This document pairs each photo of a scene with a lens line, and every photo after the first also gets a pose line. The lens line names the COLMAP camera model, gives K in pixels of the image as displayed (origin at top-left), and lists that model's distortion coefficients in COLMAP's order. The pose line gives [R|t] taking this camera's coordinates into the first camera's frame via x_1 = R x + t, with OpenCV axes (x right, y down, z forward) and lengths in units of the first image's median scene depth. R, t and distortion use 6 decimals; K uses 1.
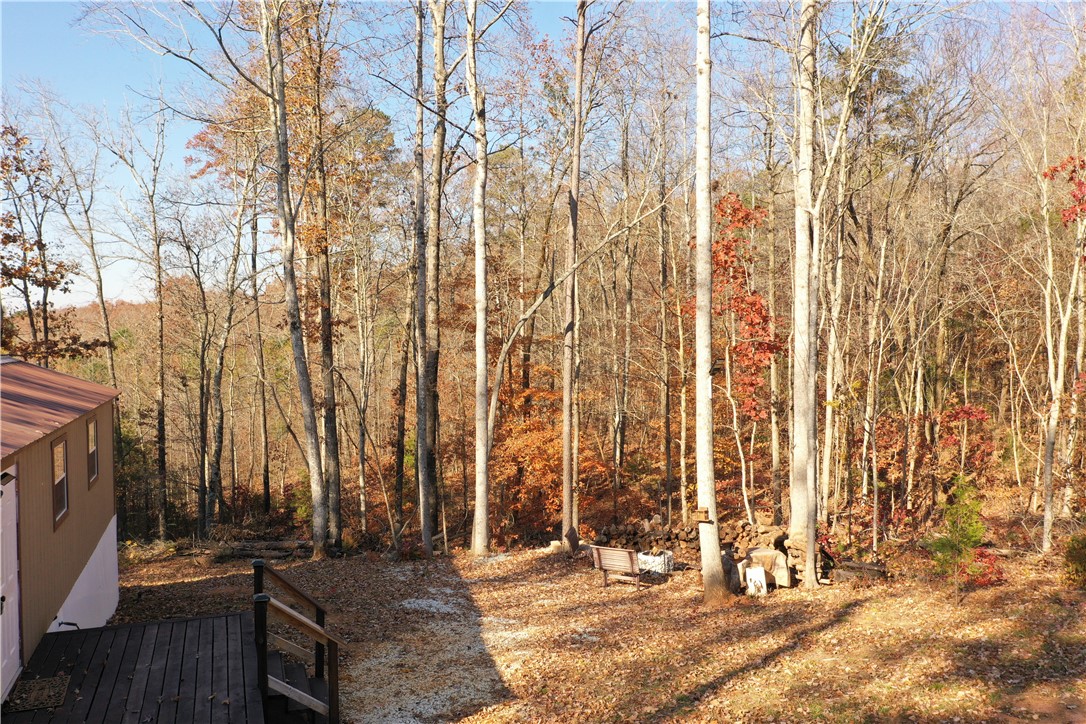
lens RADIAL K [[847.8, 0, 543.1], [0, 847.8, 363.4], [0, 0, 1]] dist [-0.004537, -0.003660]
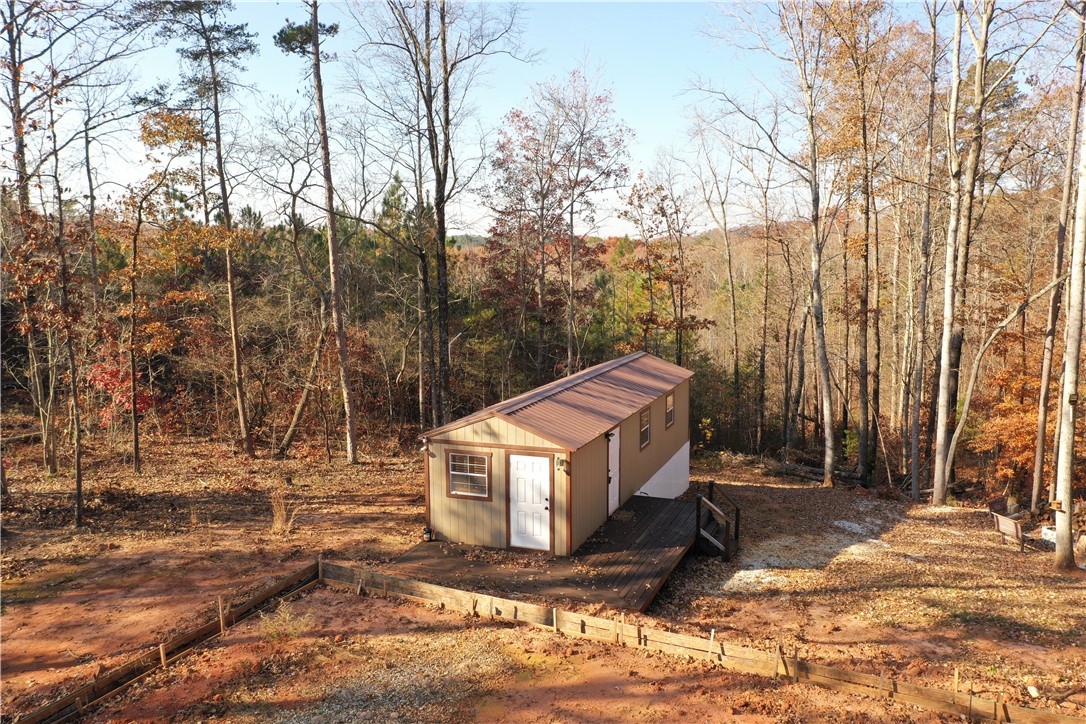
lens RADIAL K [[847.8, 0, 543.2], [0, 847.8, 365.1], [0, 0, 1]] dist [-0.004537, -0.003660]
pose [[0.735799, 0.087103, -0.671575, 0.472281], [-0.016108, 0.993664, 0.111230, -0.180940], [0.677009, -0.071025, 0.732540, -0.529664]]
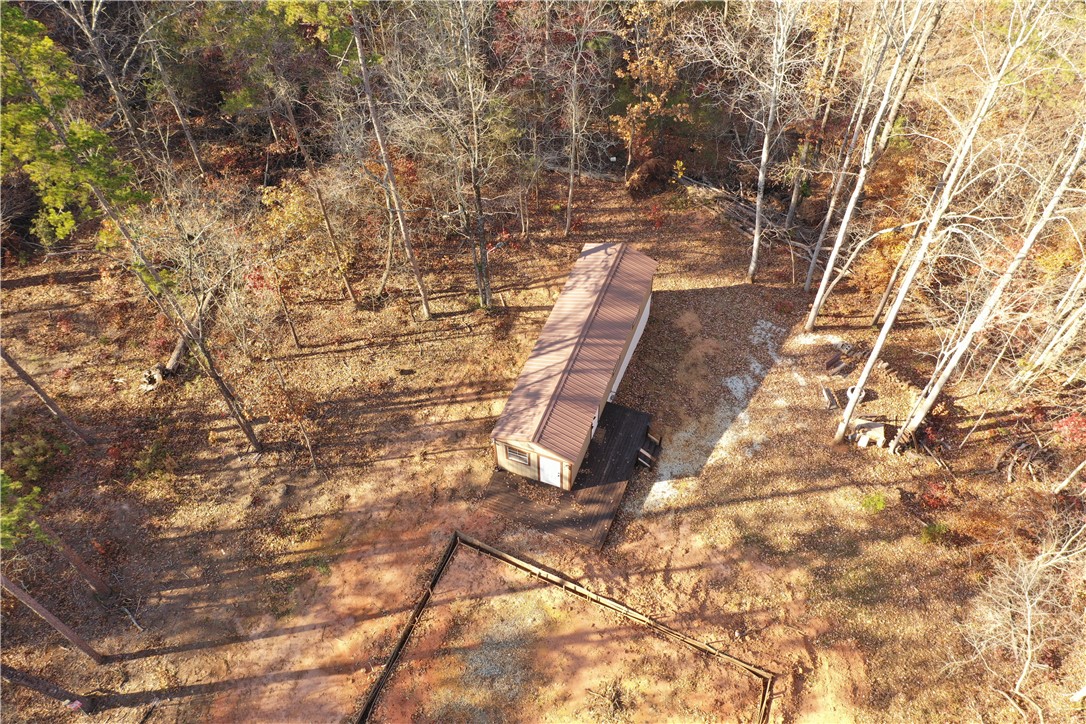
lens RADIAL K [[847.8, 0, 548.3], [0, 847.8, 360.9], [0, 0, 1]] dist [-0.004537, -0.003660]
pose [[0.744119, 0.517989, -0.421870, 0.501768], [0.004545, 0.627558, 0.778557, -1.815801], [0.668031, -0.581256, 0.464624, -0.595361]]
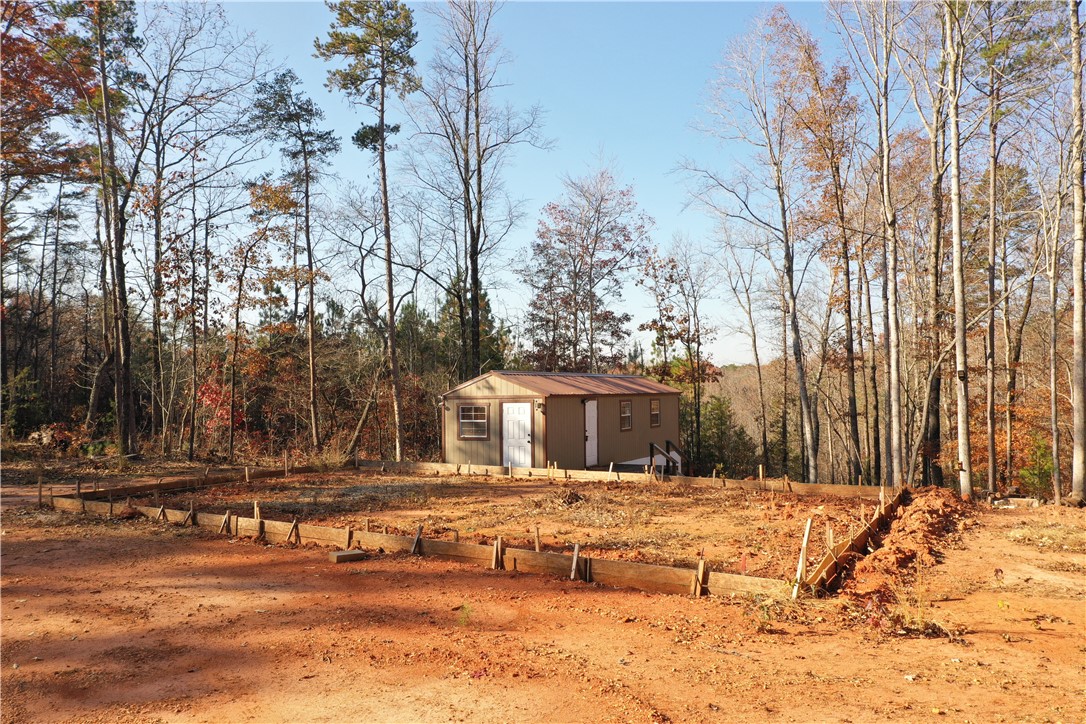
lens RADIAL K [[847.8, 0, 543.6], [0, 847.8, 366.4], [0, 0, 1]] dist [-0.004537, -0.003660]
pose [[0.669016, -0.024157, -0.742856, 0.874090], [-0.012832, 0.998947, -0.044041, 0.069704], [0.743138, 0.038997, 0.668001, -0.703608]]
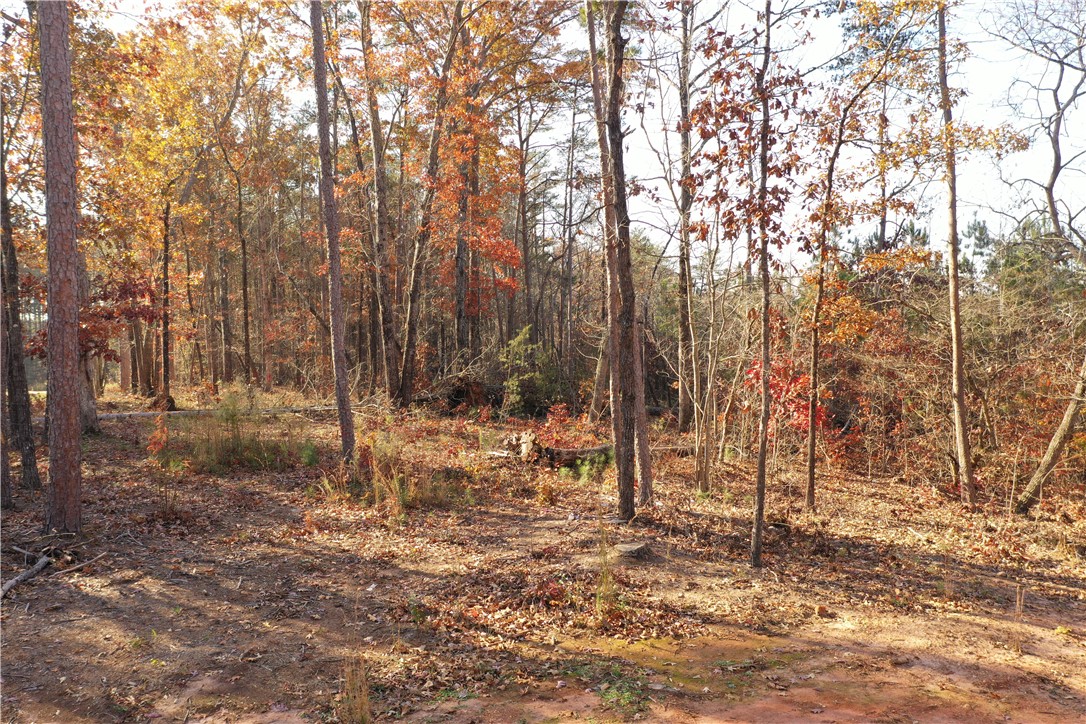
lens RADIAL K [[847.8, 0, 535.1], [0, 847.8, 364.1], [0, 0, 1]] dist [-0.004537, -0.003660]
pose [[0.129487, 0.034770, -0.990971, -0.121880], [-0.019900, 0.999275, 0.032461, 0.001570], [0.991381, 0.015517, 0.130085, -0.392744]]
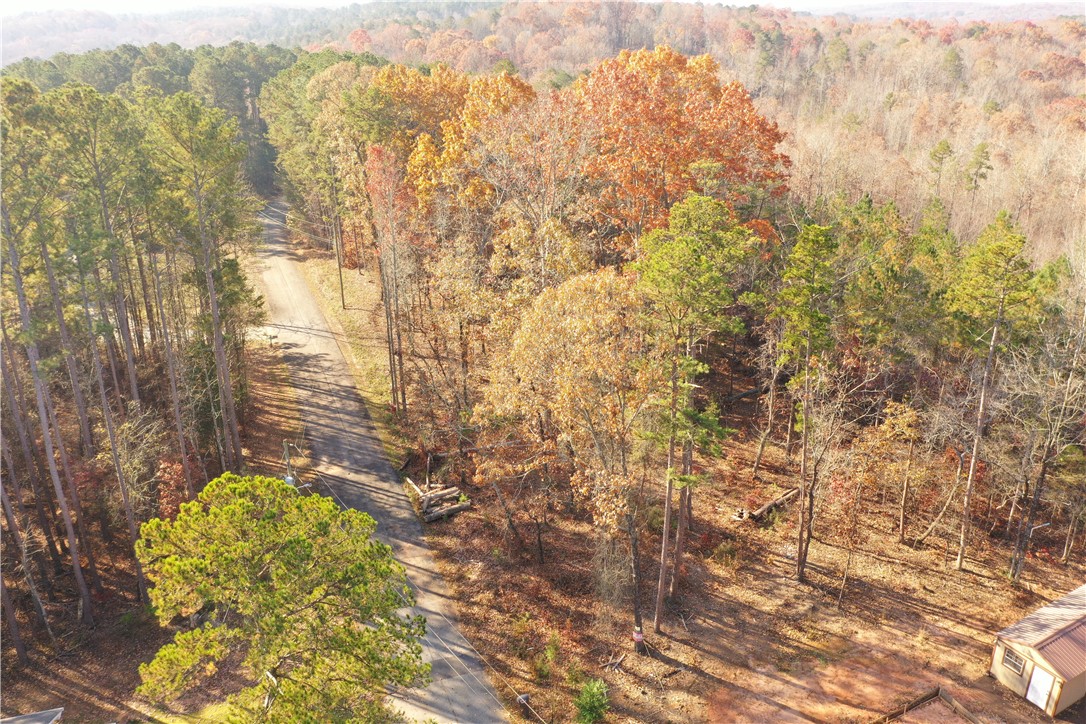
lens RADIAL K [[847.8, 0, 544.7], [0, 847.8, 366.8], [0, 0, 1]] dist [-0.004537, -0.003660]
pose [[0.147988, 0.383118, -0.911768, 1.456564], [-0.011737, 0.922534, 0.385737, -1.752021], [0.988919, -0.046383, 0.141021, -1.525069]]
